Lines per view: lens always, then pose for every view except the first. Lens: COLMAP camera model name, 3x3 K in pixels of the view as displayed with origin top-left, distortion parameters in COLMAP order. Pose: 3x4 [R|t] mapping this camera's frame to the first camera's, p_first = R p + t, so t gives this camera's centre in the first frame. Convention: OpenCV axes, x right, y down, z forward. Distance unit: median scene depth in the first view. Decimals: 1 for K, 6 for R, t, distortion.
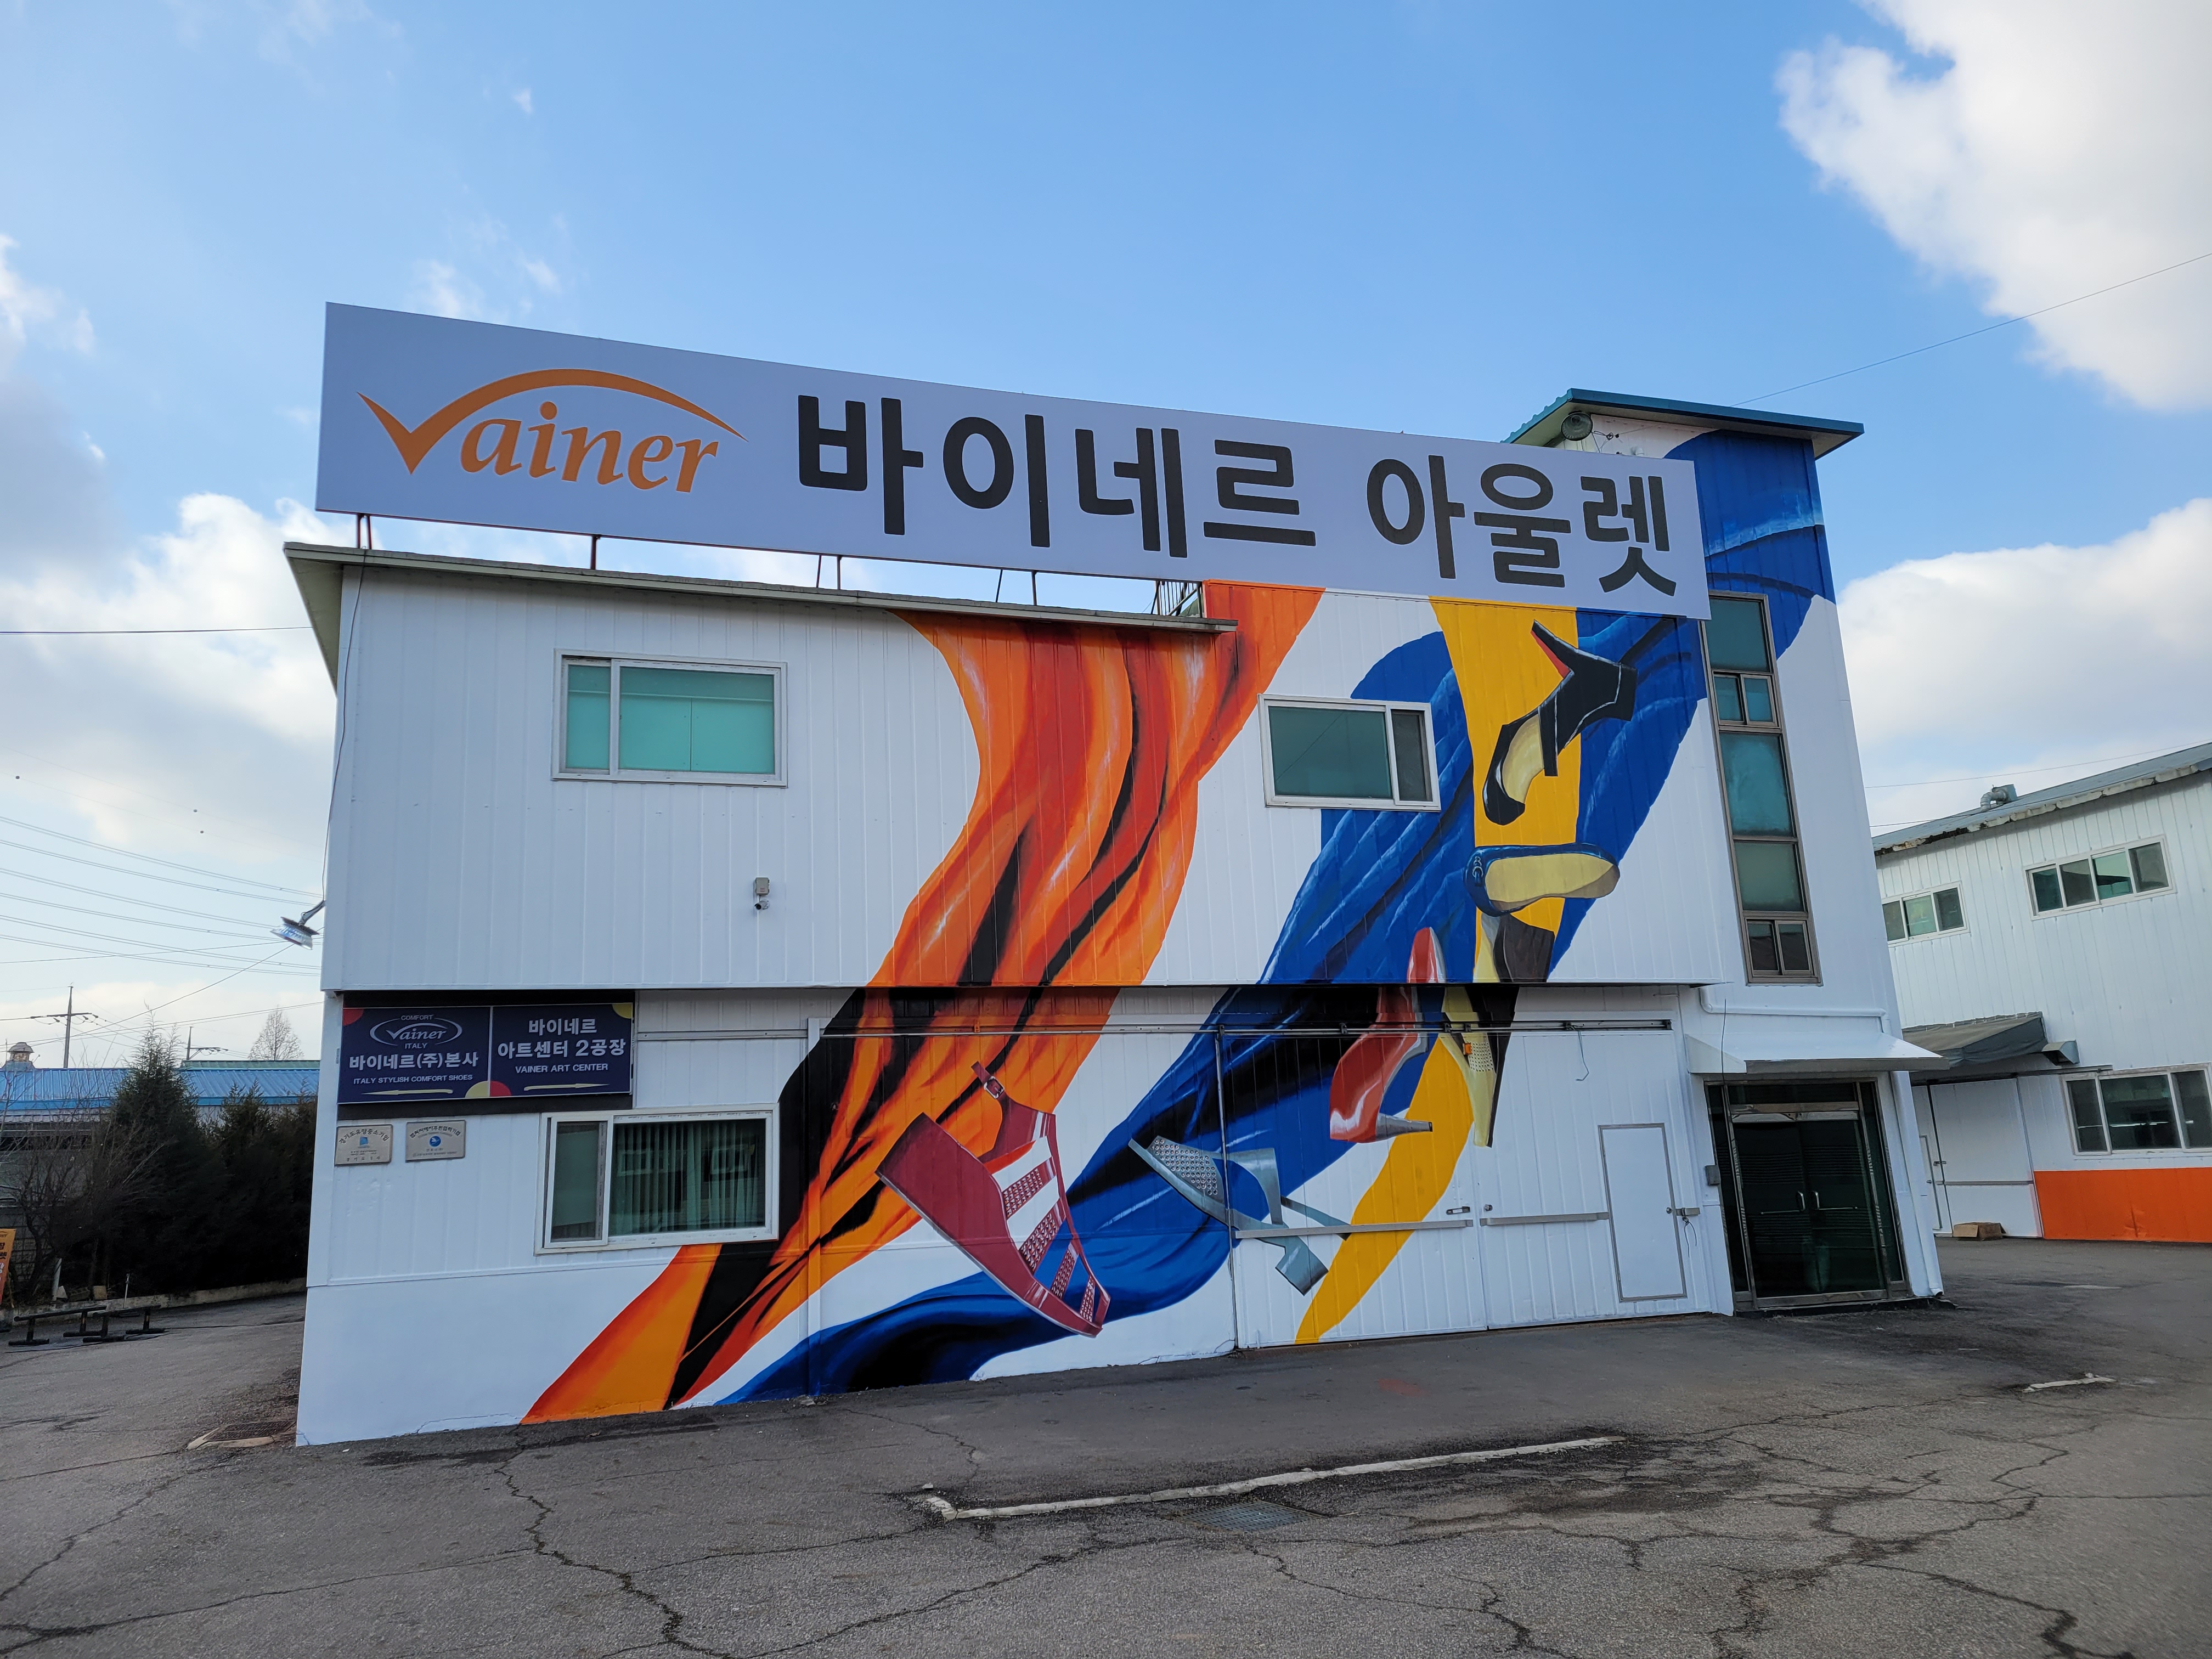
lens RADIAL K [[1632.7, 0, 1109.8], [0, 1632.7, 813.0], [0, 0, 1]] dist [0.070931, -0.044981]
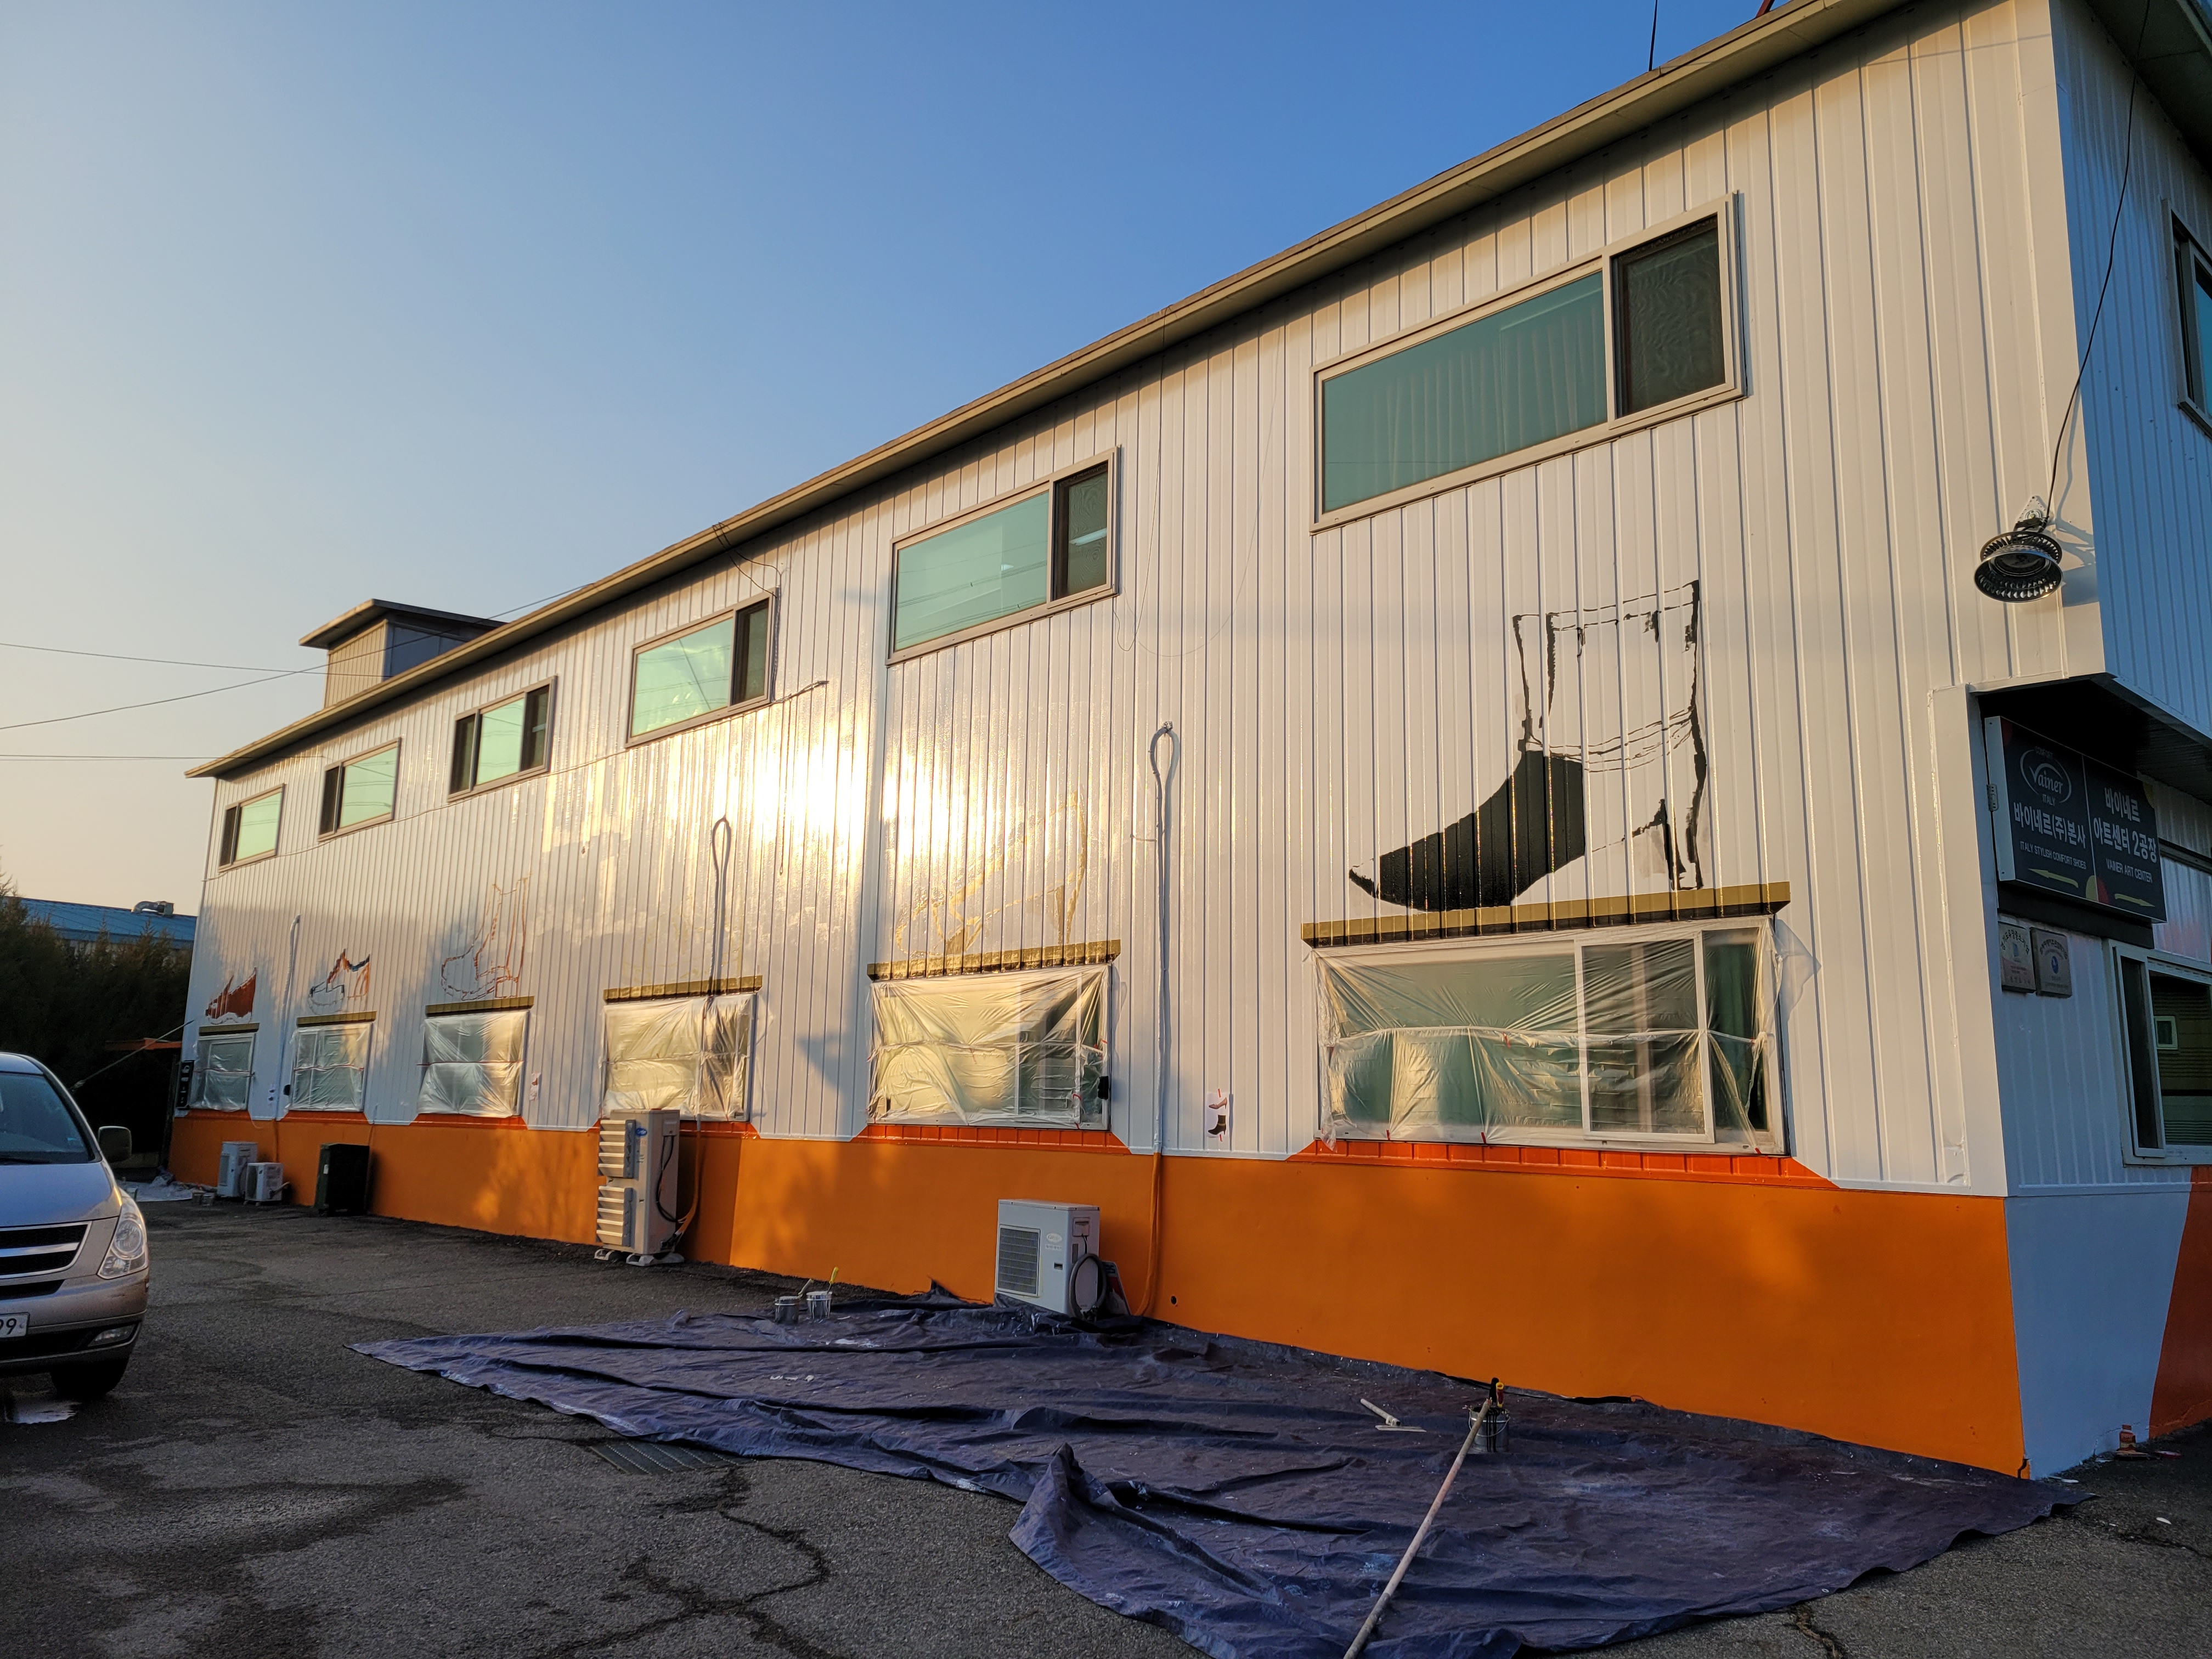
lens RADIAL K [[1632.7, 0, 1095.0], [0, 1632.7, 816.8], [0, 0, 1]] dist [0.070931, -0.044981]
pose [[0.914076, 0.134490, 0.382594, -0.818372], [-0.148353, 0.988911, 0.006815, 0.165649], [-0.377435, -0.062988, 0.923891, 0.501767]]
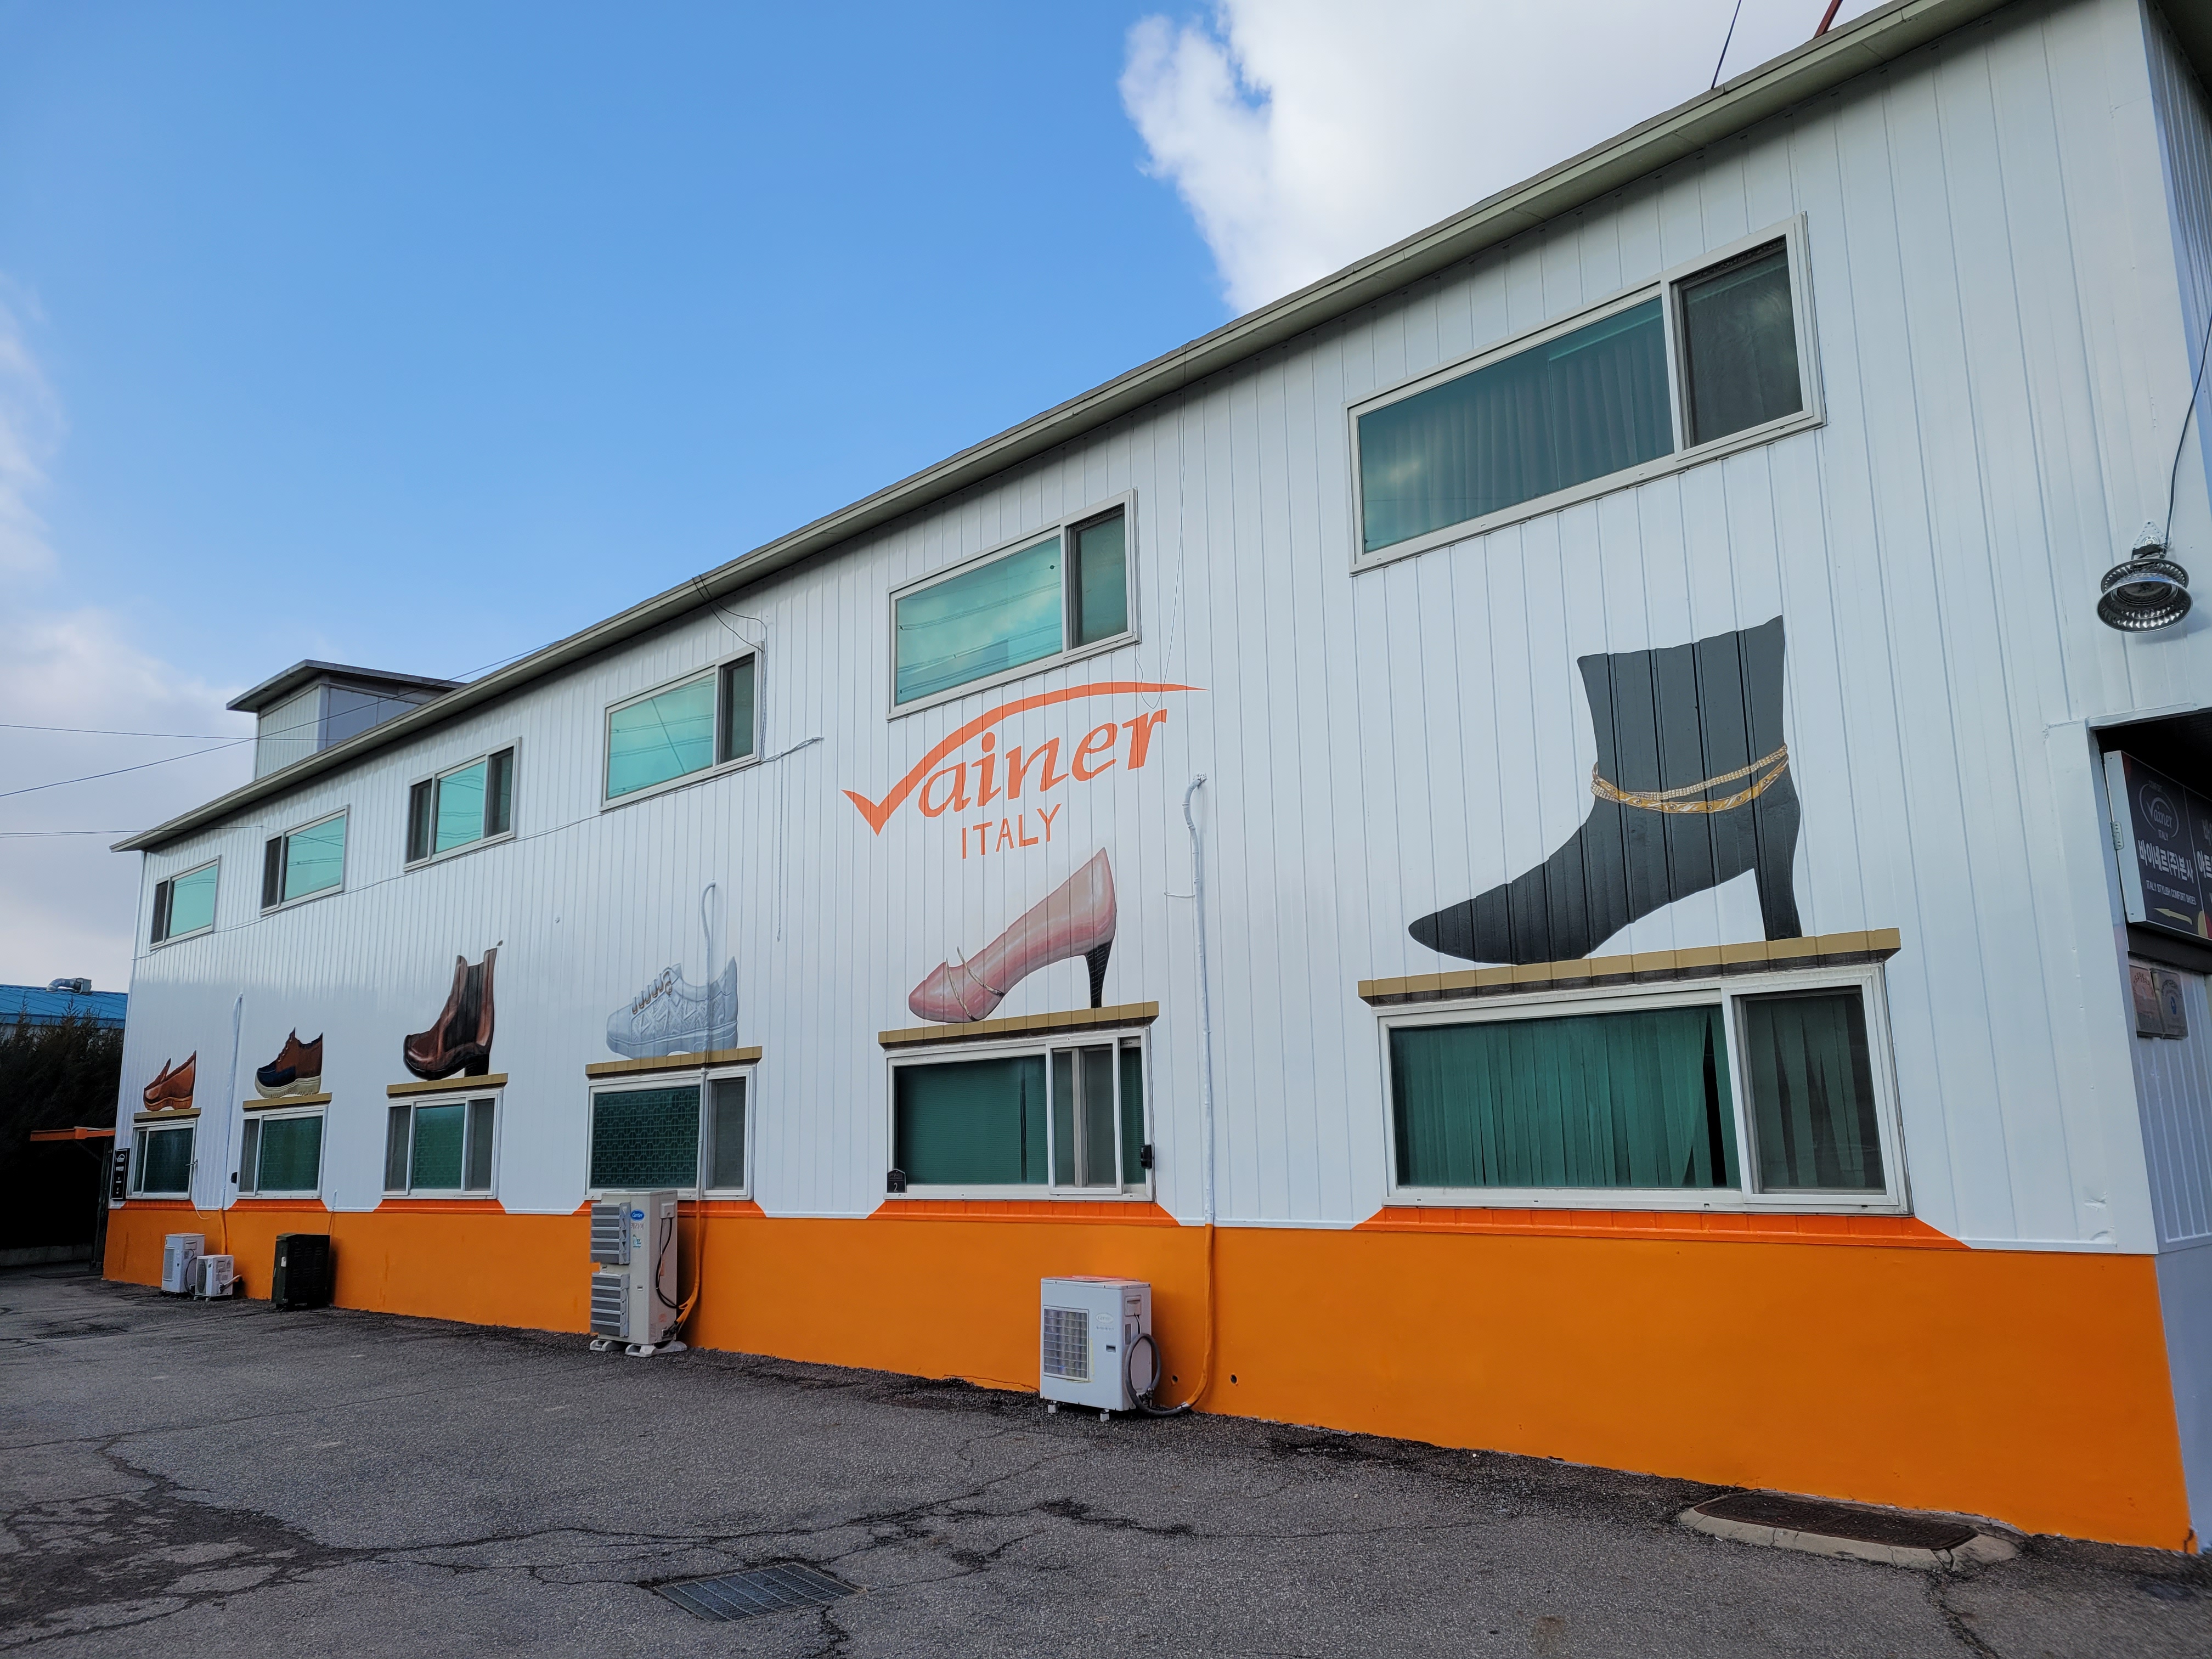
lens RADIAL K [[1632.7, 0, 1103.3], [0, 1632.7, 846.3], [0, 0, 1]] dist [0.070931, -0.044981]
pose [[0.898331, 0.110333, 0.425238, -0.847792], [-0.119188, 0.992855, -0.005819, 0.164029], [-0.422842, -0.045456, 0.905063, 0.548157]]
